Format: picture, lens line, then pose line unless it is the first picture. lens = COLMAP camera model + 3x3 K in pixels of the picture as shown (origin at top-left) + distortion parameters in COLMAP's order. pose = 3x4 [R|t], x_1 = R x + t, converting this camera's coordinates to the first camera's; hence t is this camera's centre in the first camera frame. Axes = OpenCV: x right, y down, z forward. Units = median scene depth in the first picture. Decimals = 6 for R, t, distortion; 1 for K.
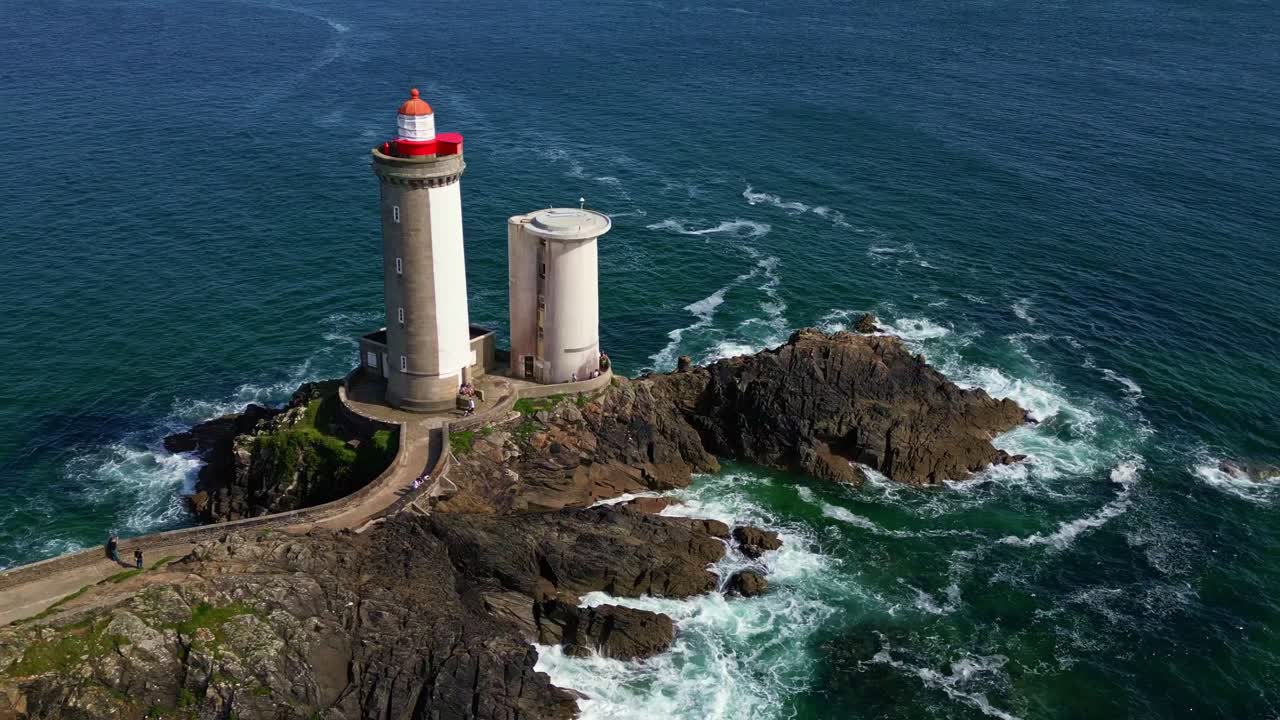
lens RADIAL K [[1000.0, 0, 586.2], [0, 1000.0, 378.7], [0, 0, 1]] dist [0.098200, -0.092933]
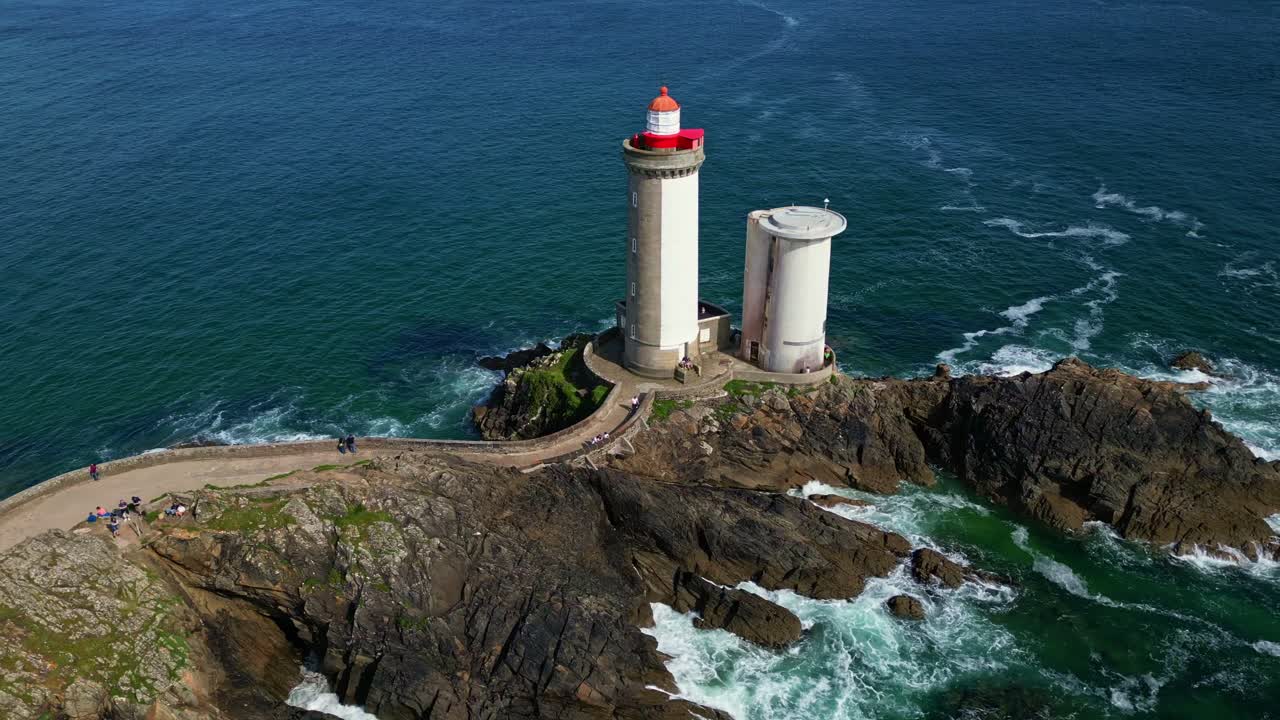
lens RADIAL K [[861.9, 0, 653.5], [0, 861.9, 359.7], [0, 0, 1]] dist [0.121691, -0.164783]
pose [[0.910172, 0.171368, -0.377122, 0.207181], [-0.157260, 0.985203, 0.068143, -0.052330], [0.383219, -0.002715, 0.923653, 0.109277]]
